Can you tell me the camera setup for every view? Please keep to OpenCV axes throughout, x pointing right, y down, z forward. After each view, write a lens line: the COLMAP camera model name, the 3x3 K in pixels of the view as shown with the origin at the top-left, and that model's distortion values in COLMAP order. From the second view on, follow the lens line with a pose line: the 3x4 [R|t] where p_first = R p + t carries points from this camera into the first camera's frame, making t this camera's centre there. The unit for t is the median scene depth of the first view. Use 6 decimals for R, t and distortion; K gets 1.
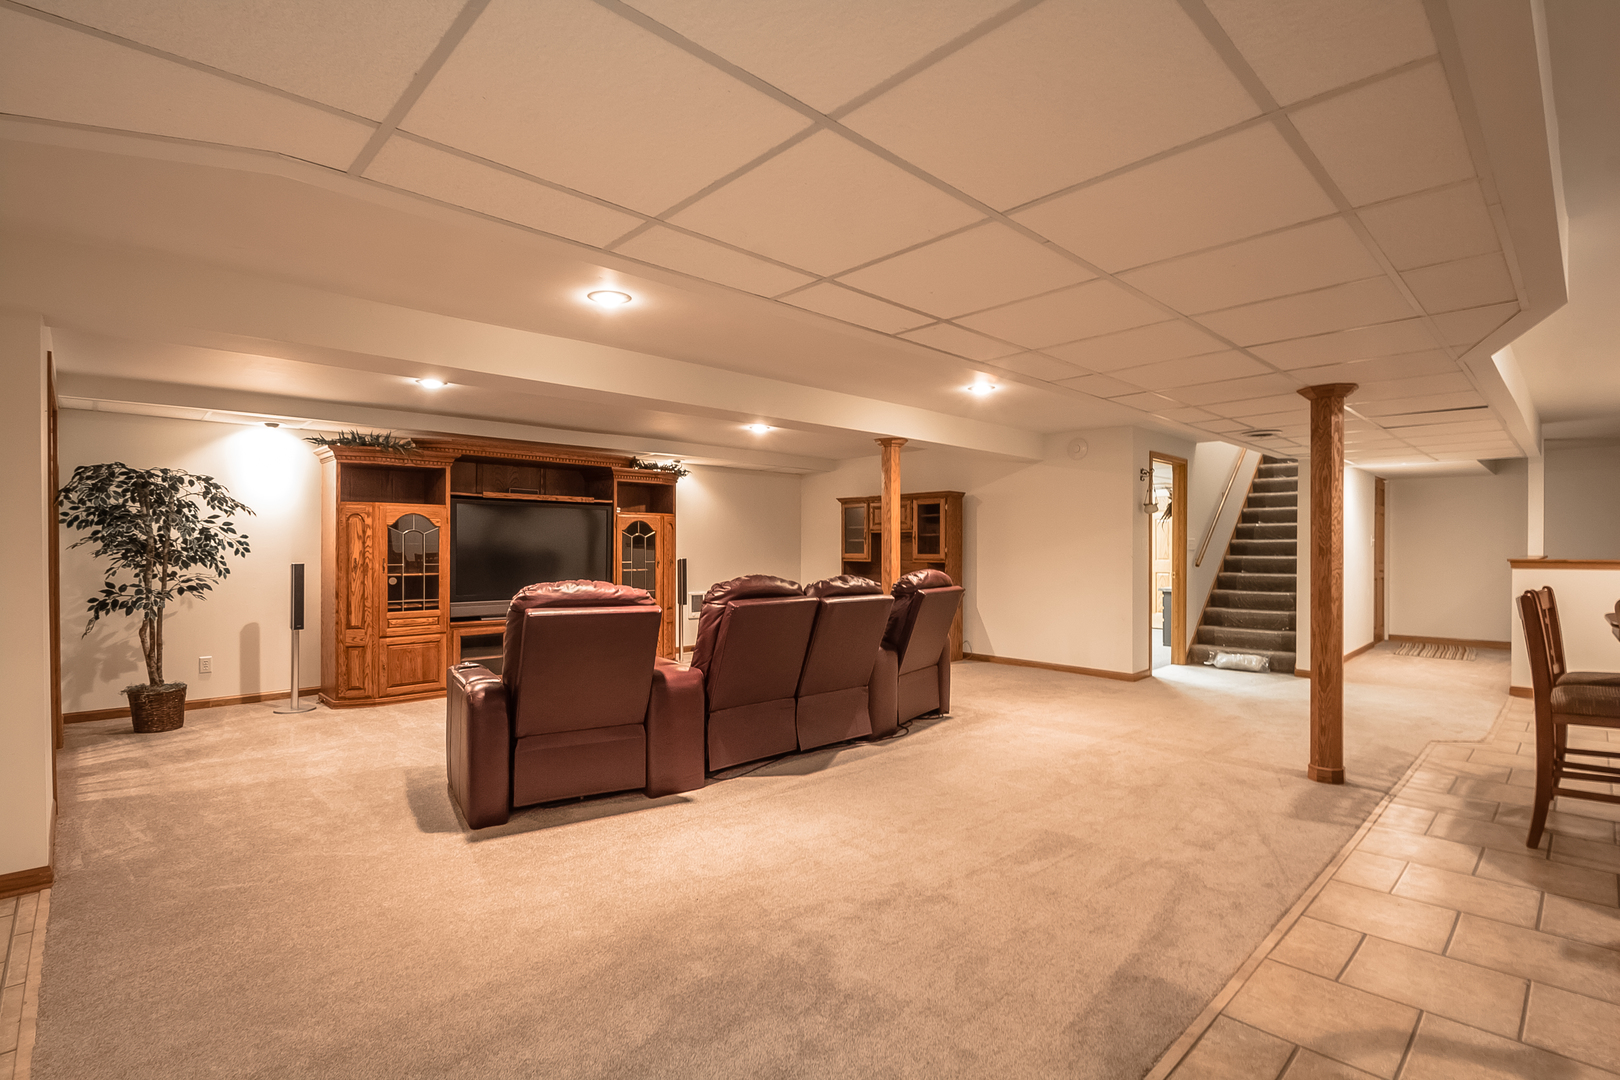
lens RADIAL K [[769.3, 0, 806.8], [0, 769.3, 546.6], [0, 0, 1]] dist [0.003990, -0.000743]
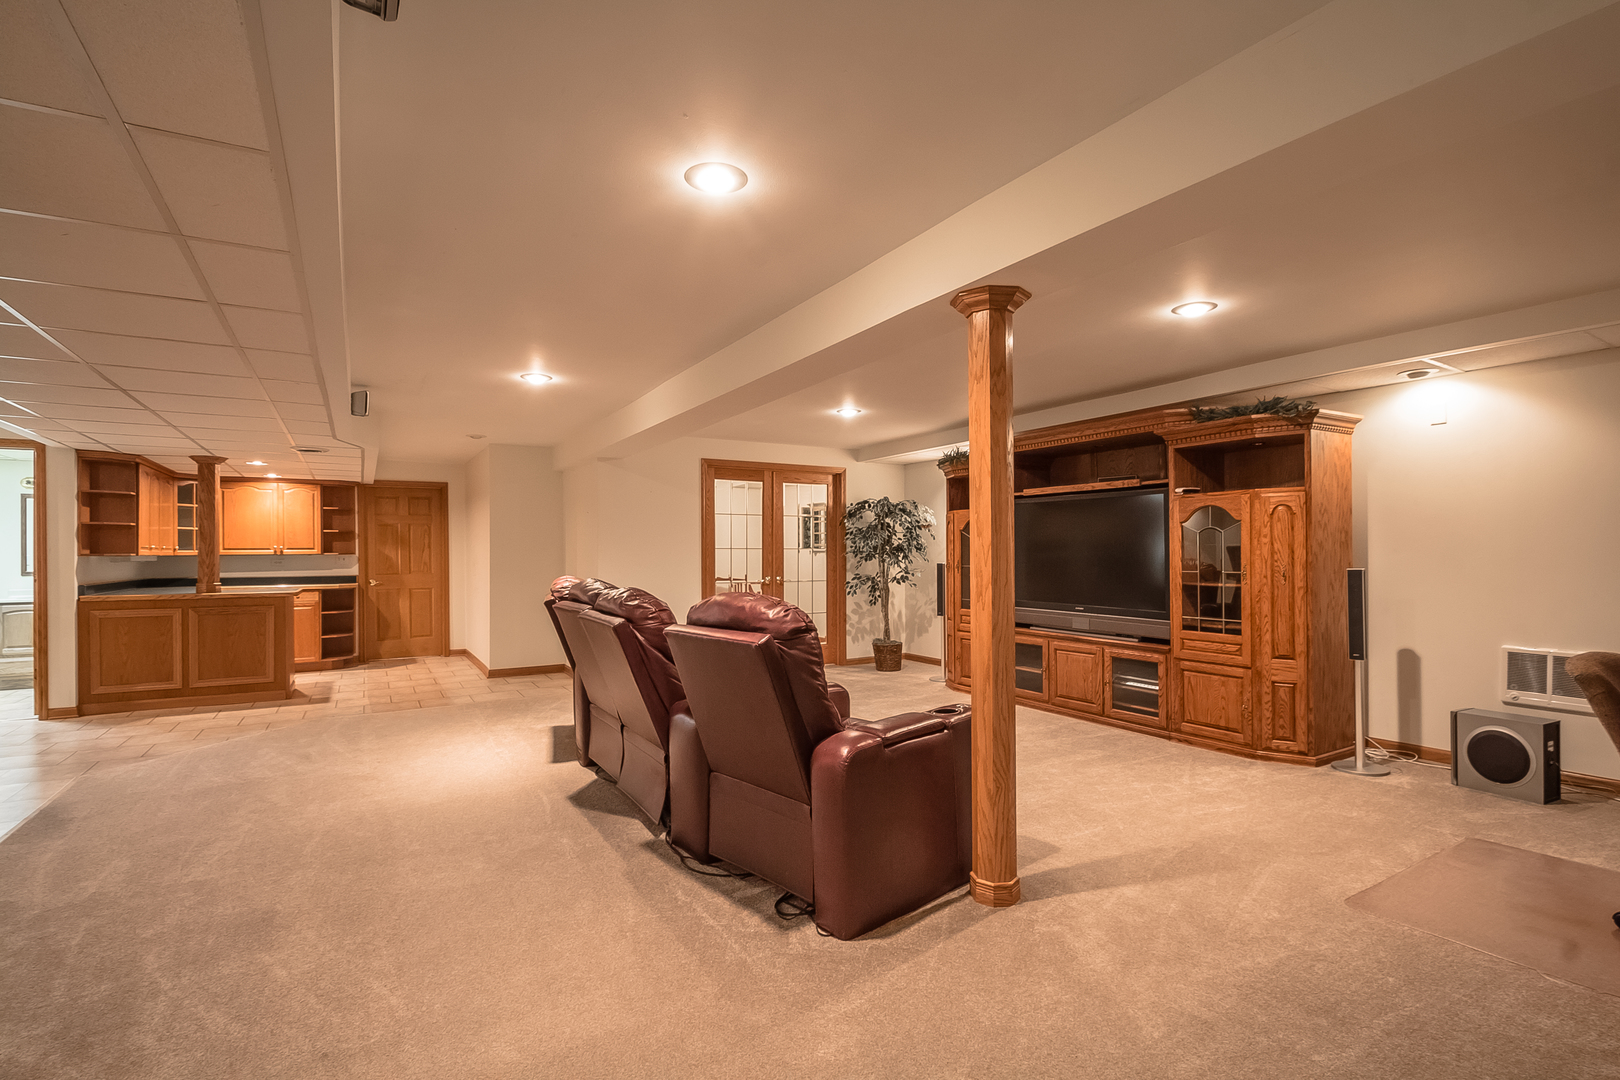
lens RADIAL K [[769.3, 0, 805.2], [0, 769.3, 546.7], [0, 0, 1]] dist [0.003990, -0.000743]
pose [[-0.236291, -0.004120, -0.971673, 0.618432], [0.007731, 0.999951, -0.006120, 0.001478], [0.971651, -0.008958, -0.236248, 1.113955]]
